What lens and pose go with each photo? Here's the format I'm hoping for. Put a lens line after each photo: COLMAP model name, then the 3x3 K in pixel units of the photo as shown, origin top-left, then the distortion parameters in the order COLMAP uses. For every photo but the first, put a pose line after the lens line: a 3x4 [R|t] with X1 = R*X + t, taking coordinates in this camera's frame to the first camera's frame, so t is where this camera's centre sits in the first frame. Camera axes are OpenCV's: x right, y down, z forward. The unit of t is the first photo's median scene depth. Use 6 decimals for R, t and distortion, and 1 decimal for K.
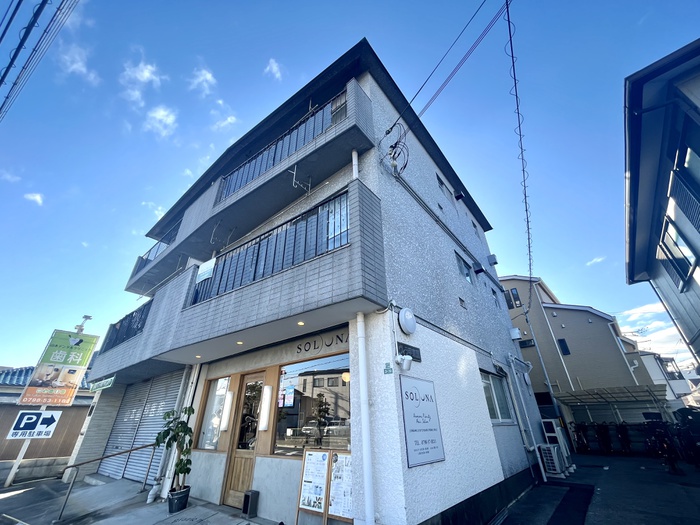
lens RADIAL K [[282.5, 0, 350.0], [0, 282.5, 262.5], [0, 0, 1]] dist [-0.000563, -0.000599]
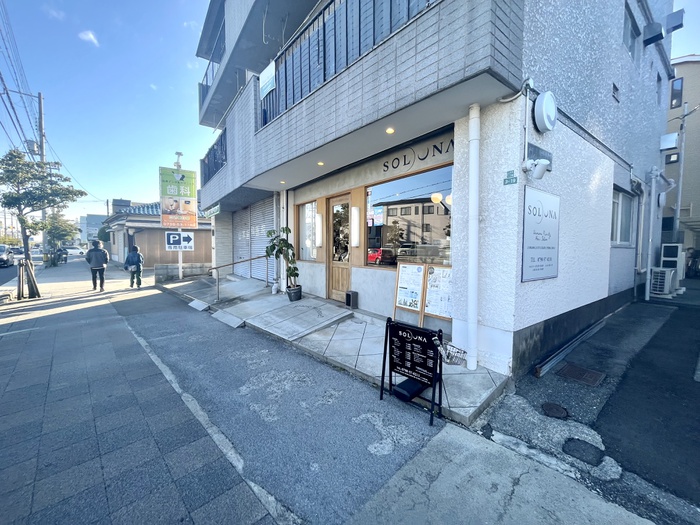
lens RADIAL K [[282.5, 0, 350.0], [0, 282.5, 262.5], [0, 0, 1]] dist [-0.000563, -0.000599]
pose [[0.970484, 0.031494, -0.239099, -0.057013], [0.103838, 0.840260, 0.532148, 0.064211], [0.217665, -0.541269, 0.812189, 0.084839]]
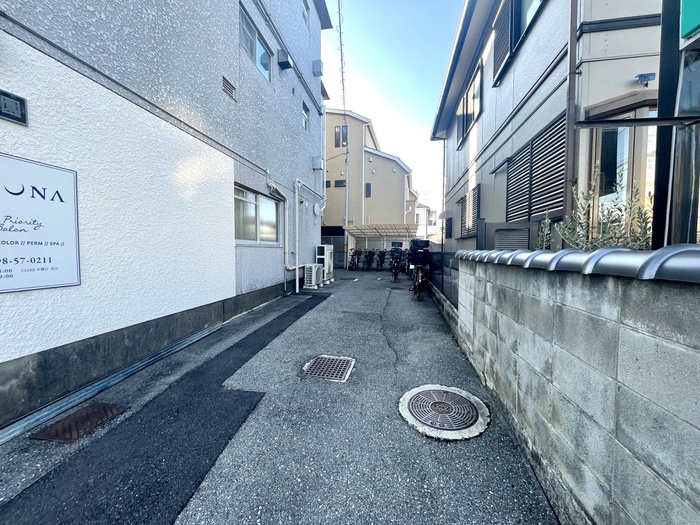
lens RADIAL K [[282.5, 0, 350.0], [0, 282.5, 262.5], [0, 0, 1]] dist [-0.000563, -0.000599]
pose [[0.862102, -0.004587, 0.506714, 0.329142], [-0.266339, 0.846595, 0.460803, 0.115810], [-0.431096, -0.532217, 0.728630, 0.173490]]
